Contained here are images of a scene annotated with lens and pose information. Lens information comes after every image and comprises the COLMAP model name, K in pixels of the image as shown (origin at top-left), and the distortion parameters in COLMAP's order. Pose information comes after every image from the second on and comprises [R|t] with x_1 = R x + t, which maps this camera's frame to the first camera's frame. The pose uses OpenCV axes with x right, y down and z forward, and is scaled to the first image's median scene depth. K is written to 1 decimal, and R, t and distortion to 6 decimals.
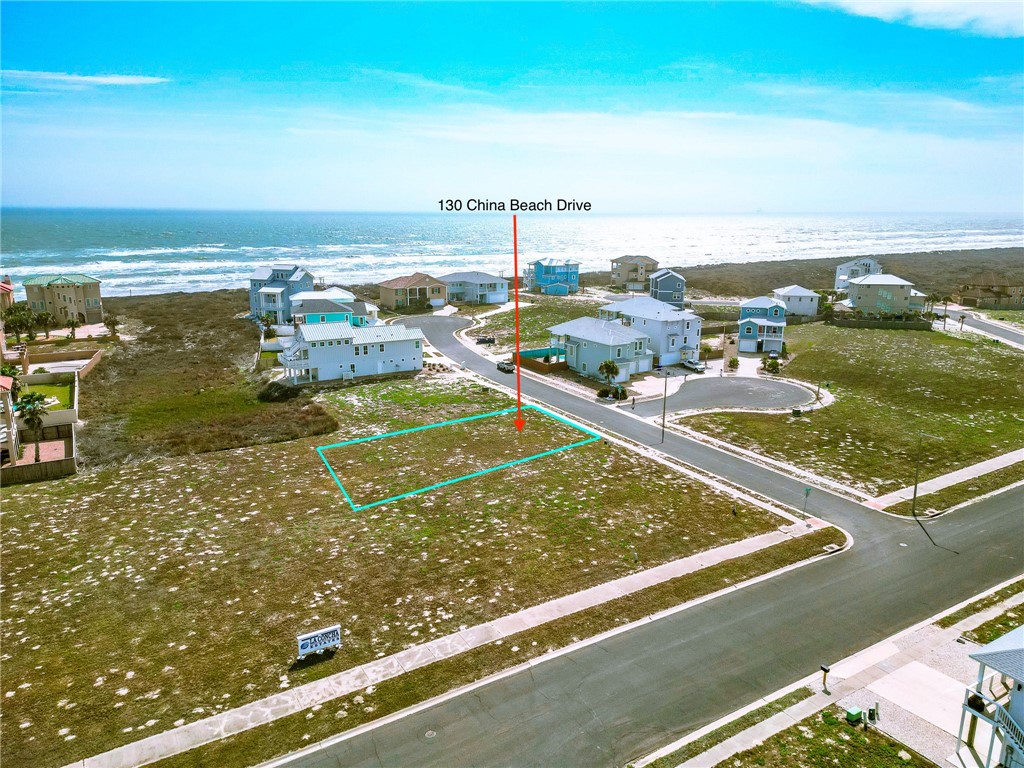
lens RADIAL K [[713.2, 0, 513.8], [0, 713.2, 383.4], [0, 0, 1]] dist [0.093897, -0.100691]
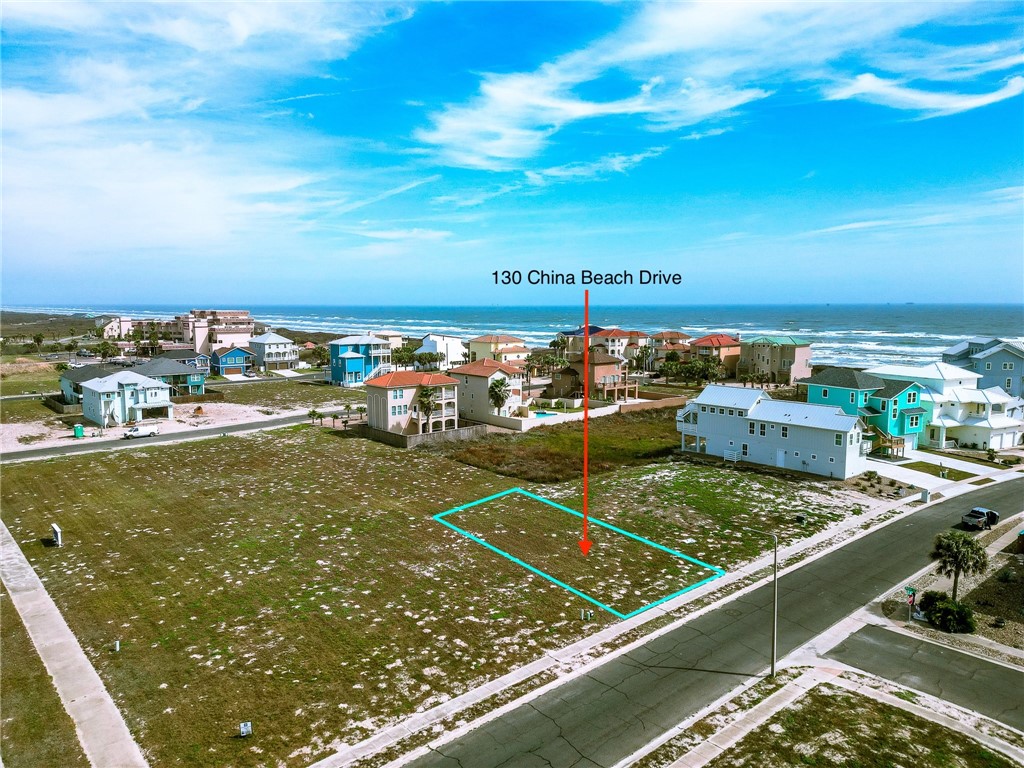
lens RADIAL K [[714.3, 0, 513.9], [0, 714.3, 383.8], [0, 0, 1]] dist [0.087485, -0.091654]
pose [[0.173824, 0.104648, -0.979201, 0.576813], [-0.229963, 0.971160, 0.062966, -0.097714], [0.957550, 0.214235, 0.192876, 0.726964]]
